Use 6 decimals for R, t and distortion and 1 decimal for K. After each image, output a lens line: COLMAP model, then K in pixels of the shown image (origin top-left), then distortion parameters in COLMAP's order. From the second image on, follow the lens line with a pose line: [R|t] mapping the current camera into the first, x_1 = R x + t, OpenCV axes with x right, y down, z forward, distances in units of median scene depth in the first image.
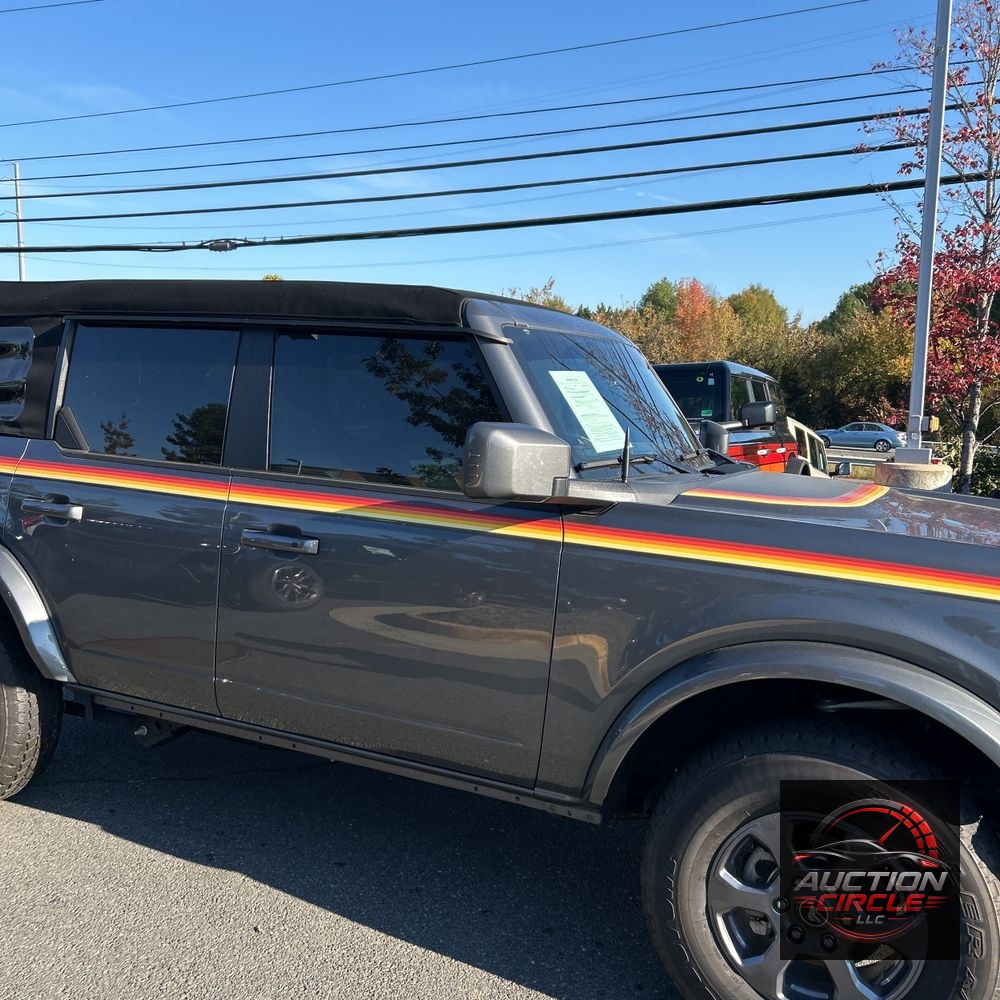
lens RADIAL K [[1001.2, 0, 494.7], [0, 1001.2, 497.4], [0, 0, 1]] dist [0.126755, -0.271847]
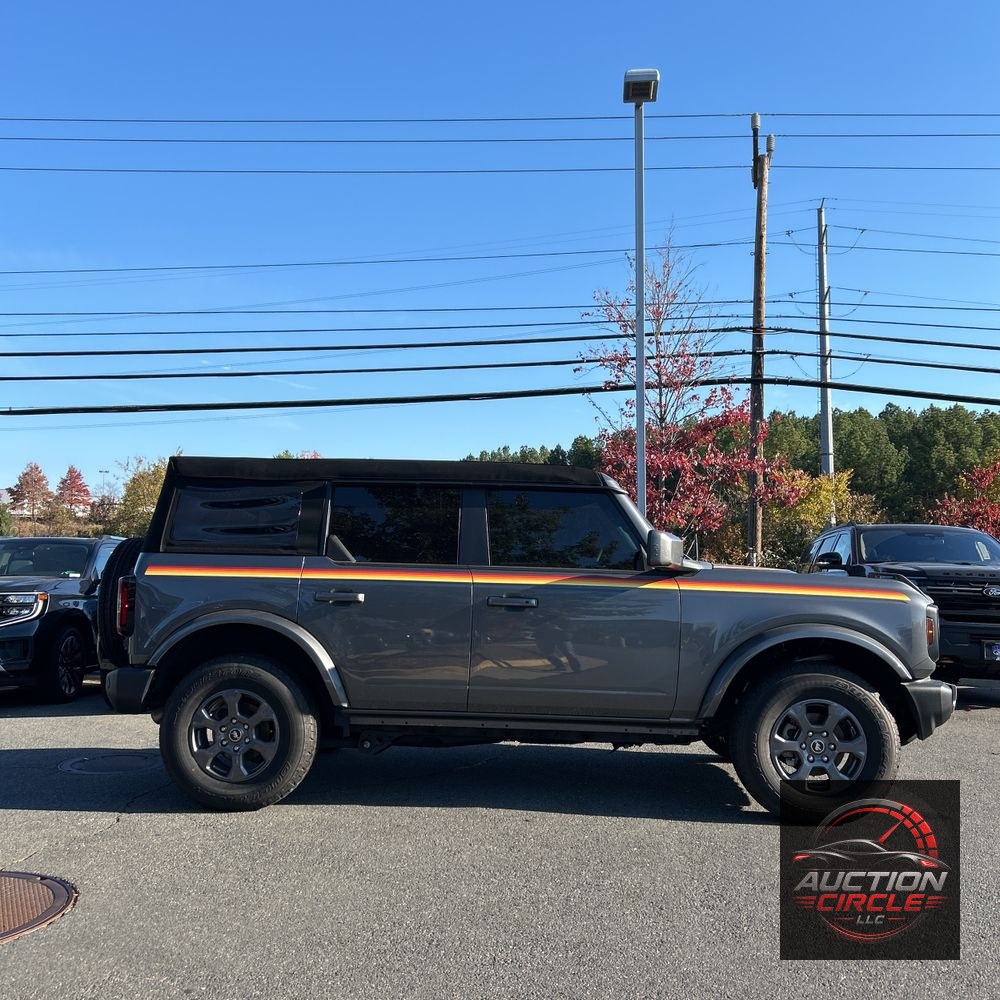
lens RADIAL K [[1001.2, 0, 494.7], [0, 1001.2, 497.4], [0, 0, 1]] dist [0.126755, -0.271847]
pose [[0.925669, 0.000298, 0.378333, -0.808483], [0.062759, 0.986024, -0.154330, 0.117070], [-0.373092, 0.166602, 0.912714, -0.581669]]
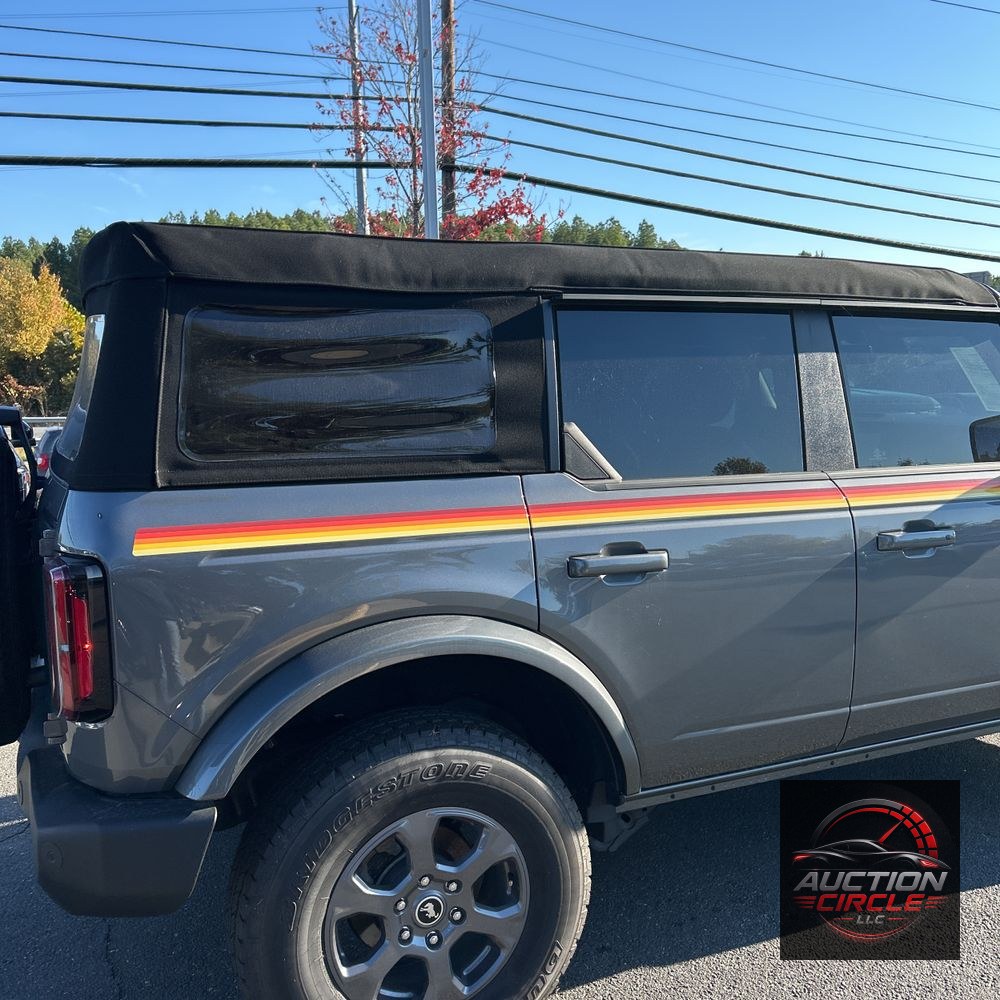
lens RADIAL K [[1009.7, 0, 500.0], [0, 1009.7, 500.0], [0, 0, 1]] dist [0.017562, 0.025905]
pose [[0.641644, -0.144032, 0.753357, -1.018098], [0.122930, 0.988824, 0.084349, -0.104088], [-0.757087, 0.038488, 0.652179, 0.592559]]
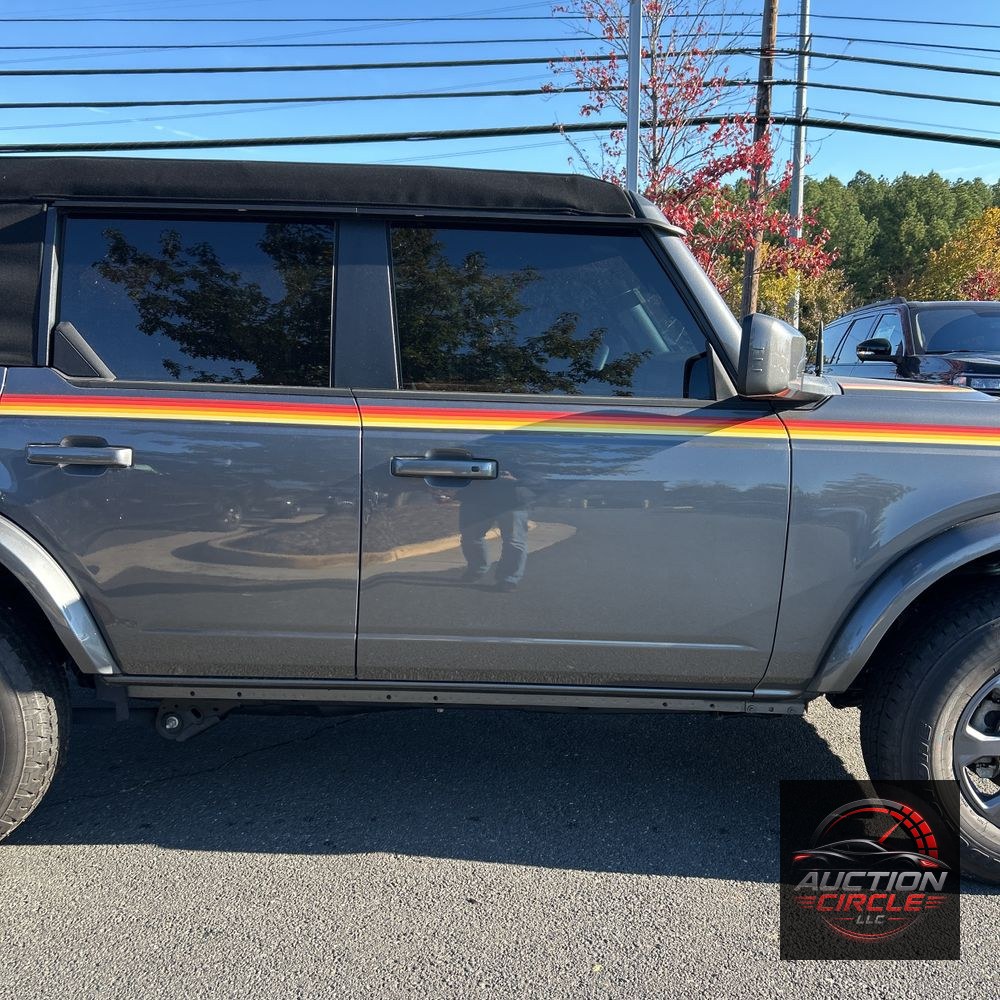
lens RADIAL K [[988.5, 0, 500.0], [0, 988.5, 500.0], [0, 0, 1]] dist [0.133858, -0.259803]
pose [[0.904666, -0.090286, 0.416447, -0.463291], [0.066656, 0.995249, 0.070970, 0.012227], [-0.420876, -0.036446, 0.906386, 0.174950]]
